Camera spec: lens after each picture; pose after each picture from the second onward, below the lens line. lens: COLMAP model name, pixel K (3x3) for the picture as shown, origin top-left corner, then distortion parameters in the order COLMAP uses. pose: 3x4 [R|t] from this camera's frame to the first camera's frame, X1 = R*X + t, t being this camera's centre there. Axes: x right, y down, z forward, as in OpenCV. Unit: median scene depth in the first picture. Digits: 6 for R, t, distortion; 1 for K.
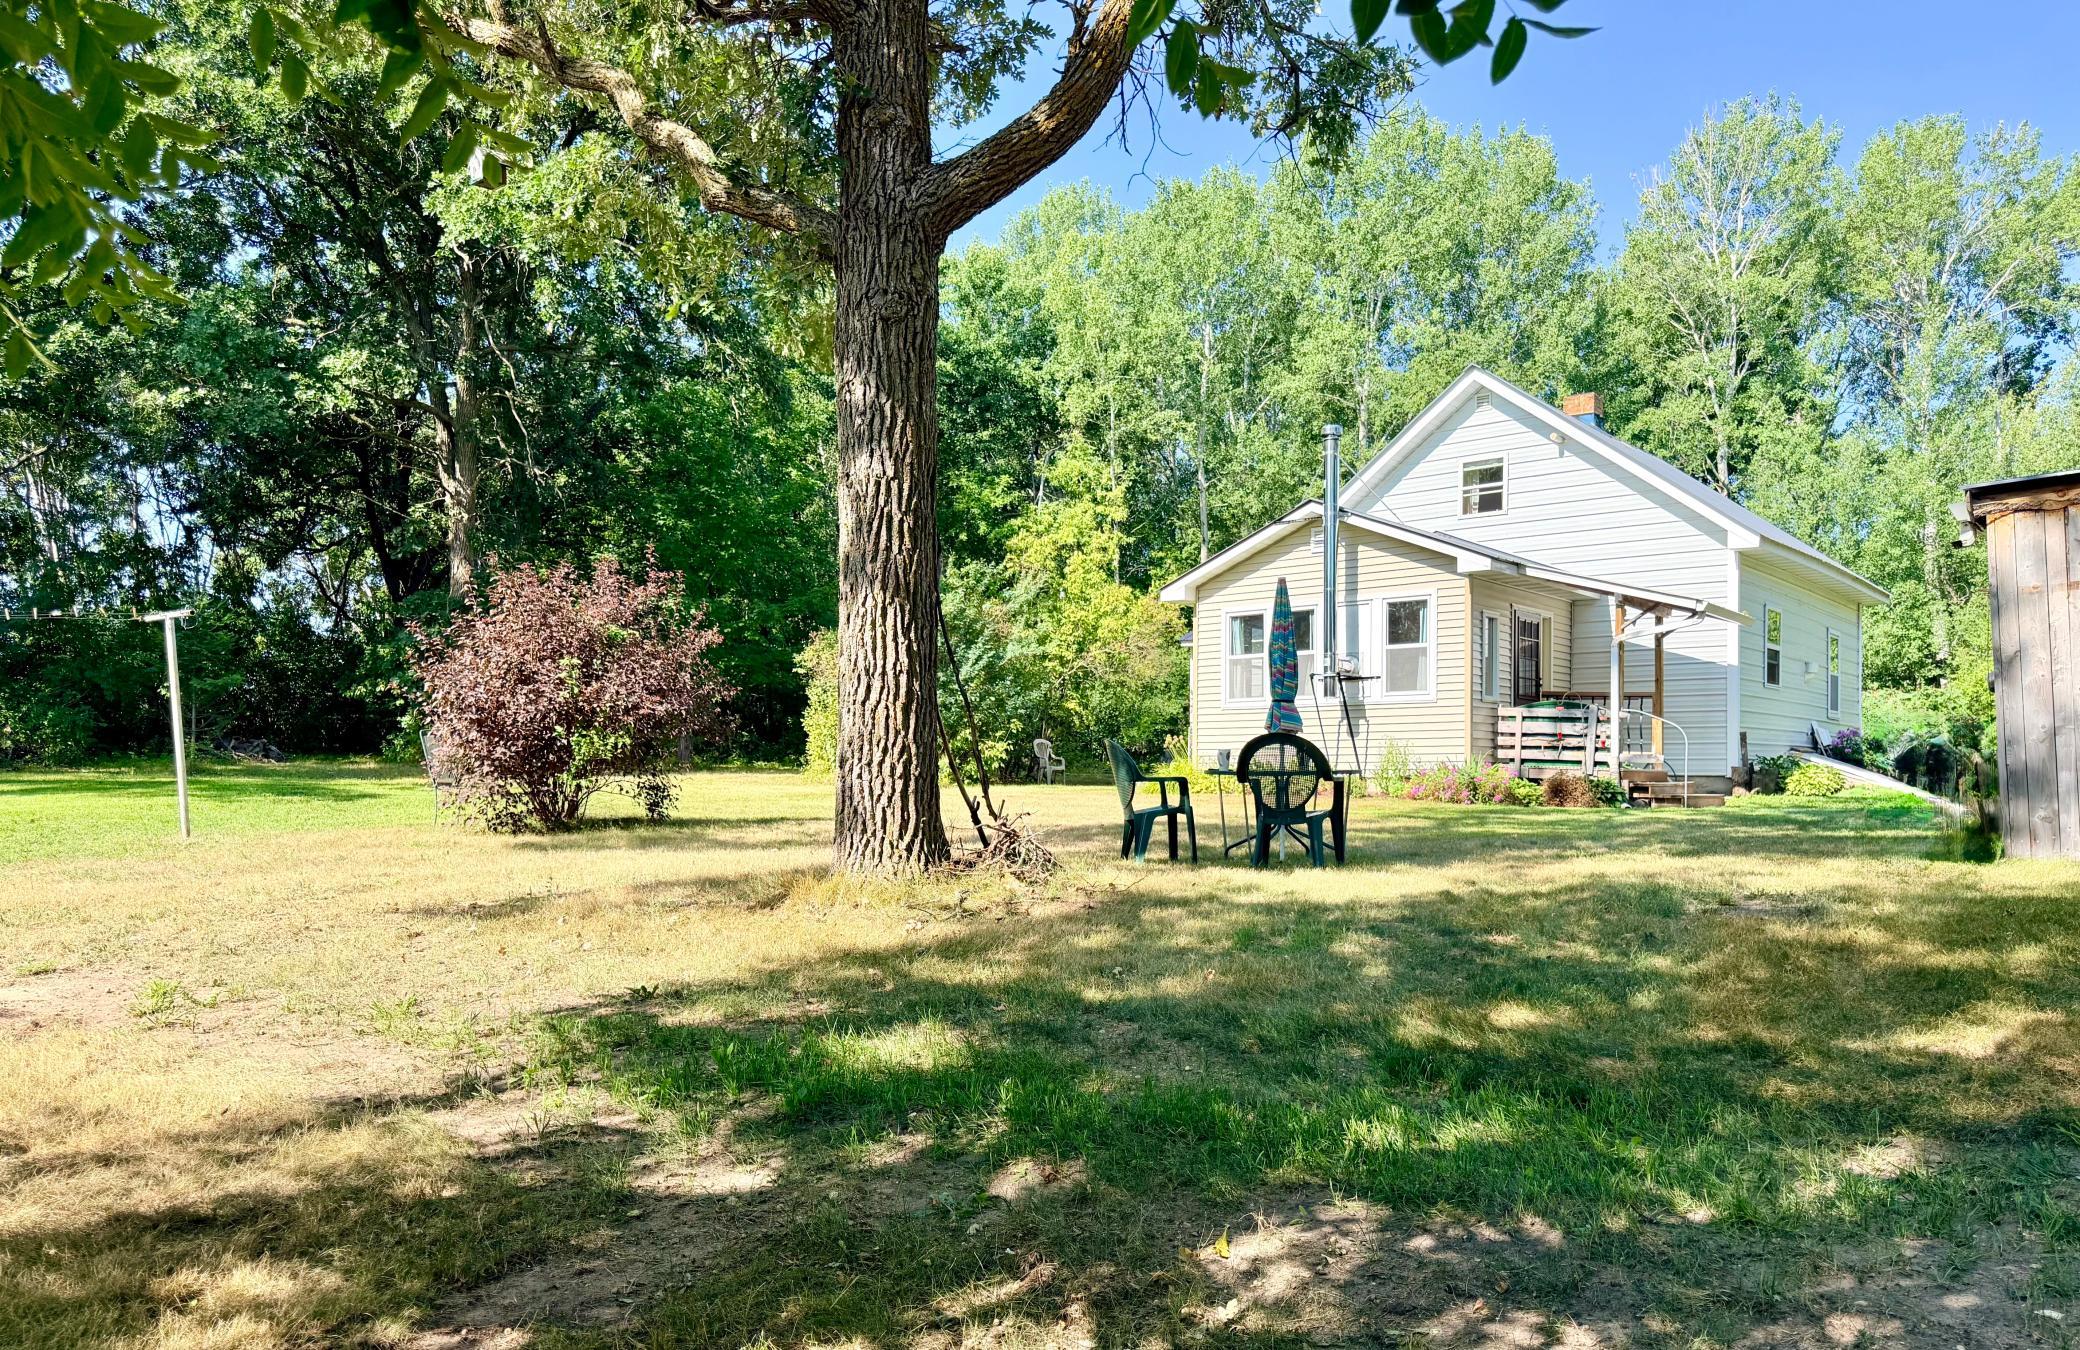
lens RADIAL K [[1479.9, 0, 1038.8], [0, 1479.9, 759.4], [0, 0, 1]] dist [0.001072, -0.000409]
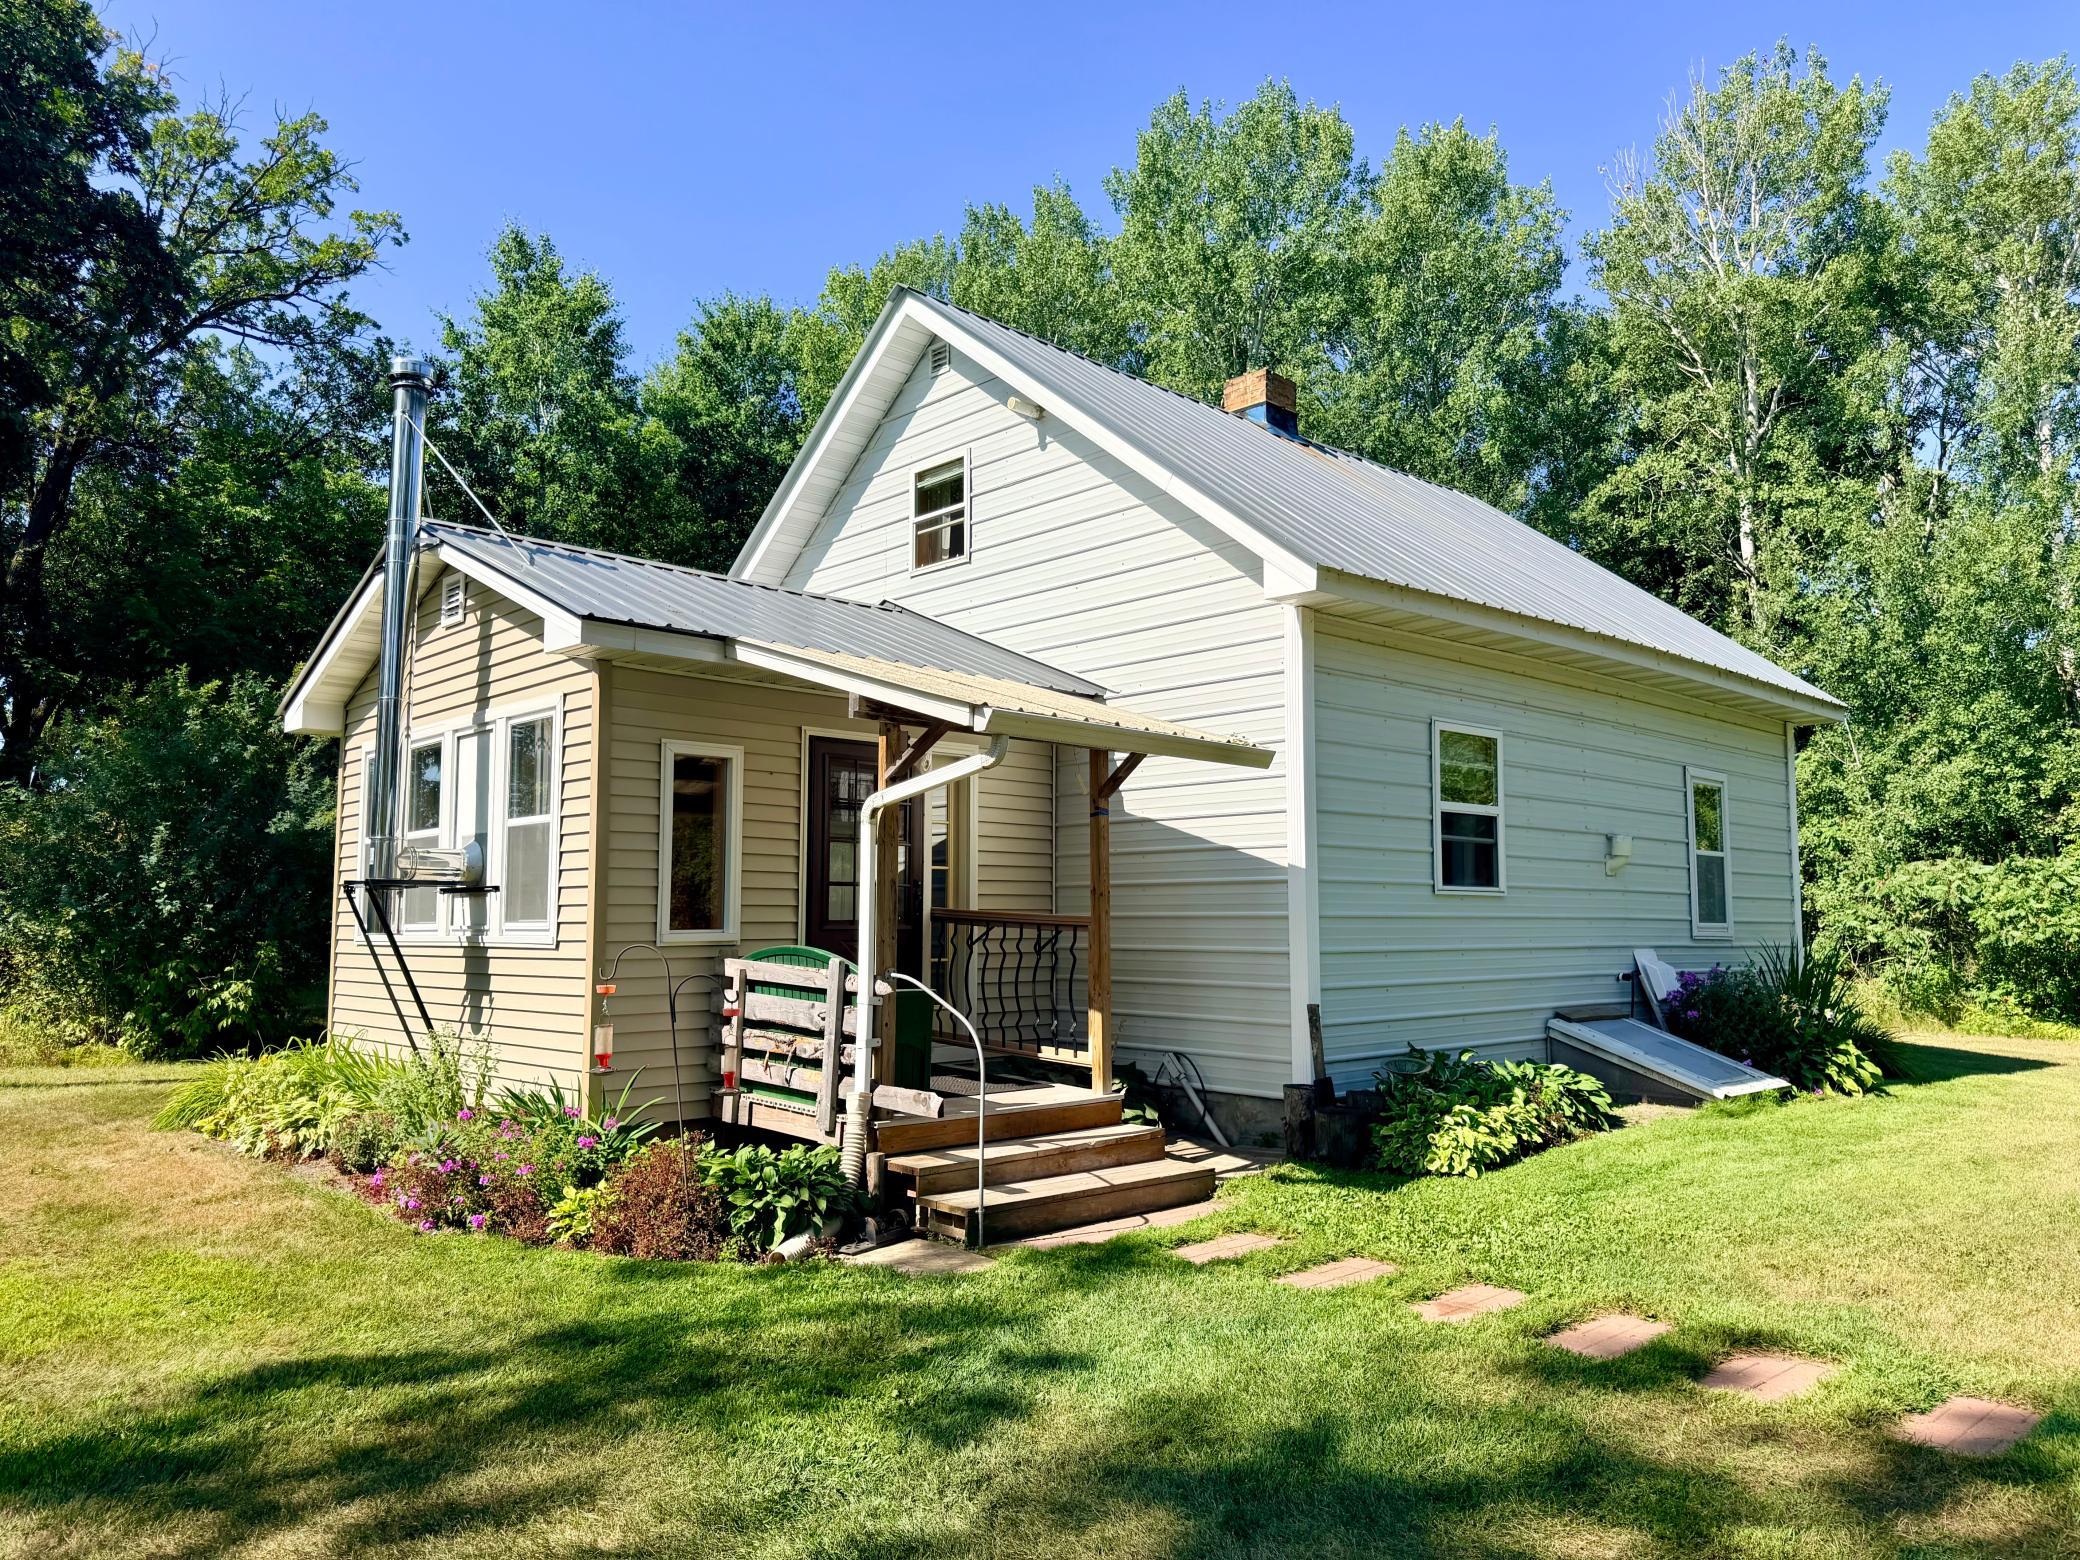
lens RADIAL K [[1480.0, 0, 1040.0], [0, 1480.0, 780.0], [0, 0, 1]] dist [0.052855, -0.074537]
pose [[0.993265, -0.015664, -0.114800, 0.399768], [0.005722, 0.996242, -0.086428, -0.042432], [0.115722, 0.085189, 0.989622, 0.484896]]
